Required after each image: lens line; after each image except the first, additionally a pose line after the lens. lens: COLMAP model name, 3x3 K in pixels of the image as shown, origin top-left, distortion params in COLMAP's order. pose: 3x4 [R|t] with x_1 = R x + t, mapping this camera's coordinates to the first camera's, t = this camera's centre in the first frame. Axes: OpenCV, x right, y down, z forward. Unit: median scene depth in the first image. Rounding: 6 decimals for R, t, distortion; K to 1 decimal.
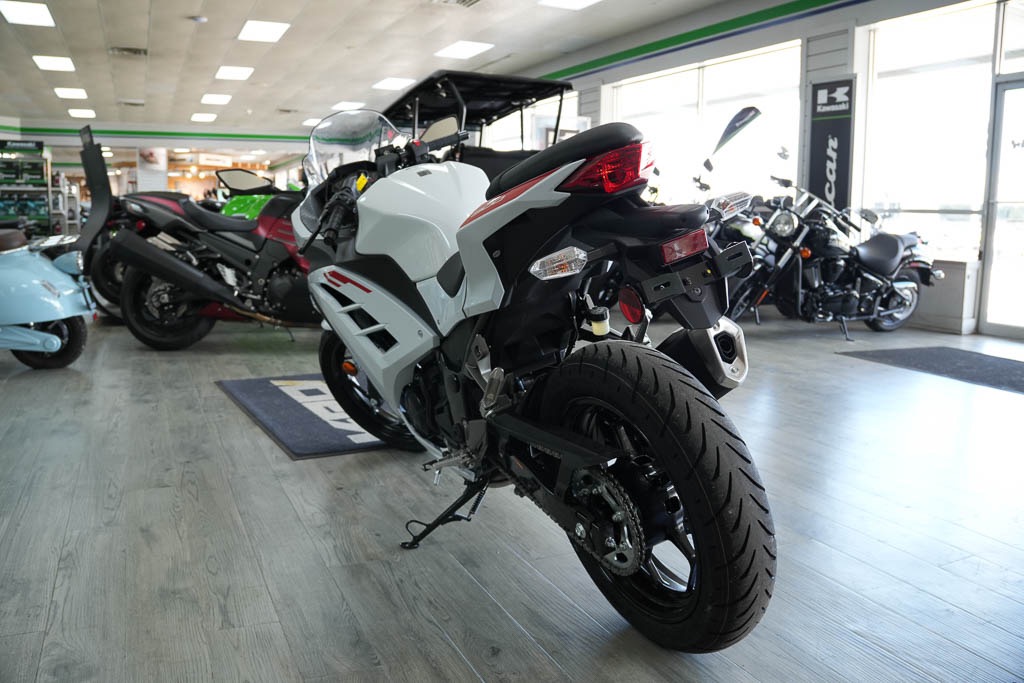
lens RADIAL K [[820.1, 0, 511.2], [0, 820.1, 338.8], [0, 0, 1]] dist [-0.215643, 0.136113]
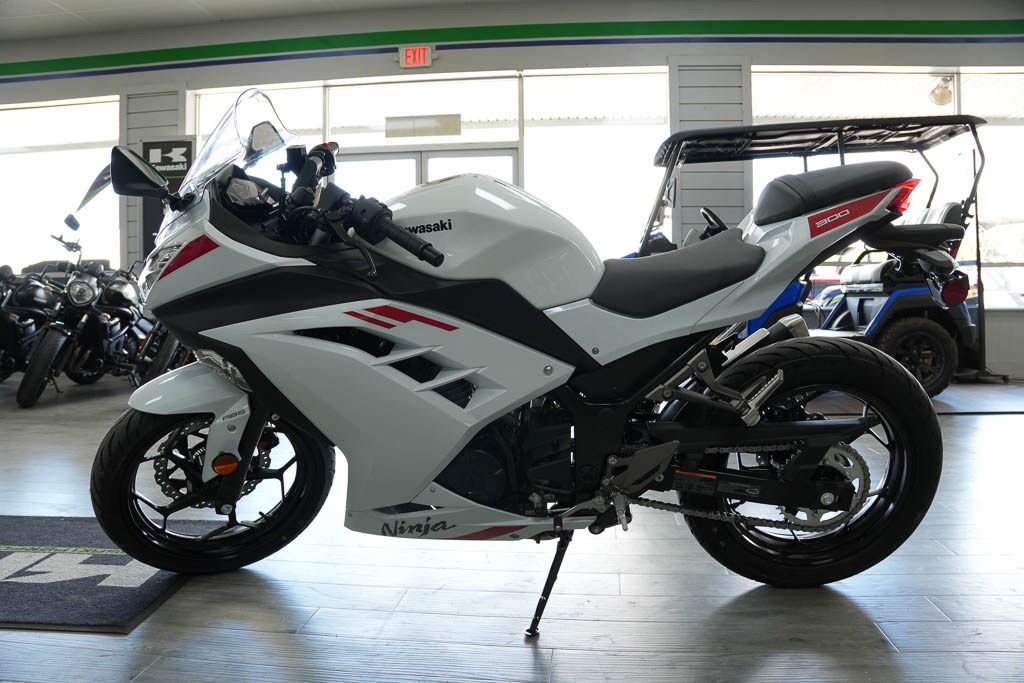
lens RADIAL K [[820.1, 0, 511.2], [0, 820.1, 338.8], [0, 0, 1]] dist [-0.215643, 0.136113]
pose [[0.526940, -0.064838, 0.847426, -0.215996], [0.142855, 0.989657, -0.013109, -0.008192], [-0.837811, 0.127966, 0.530752, 0.146604]]
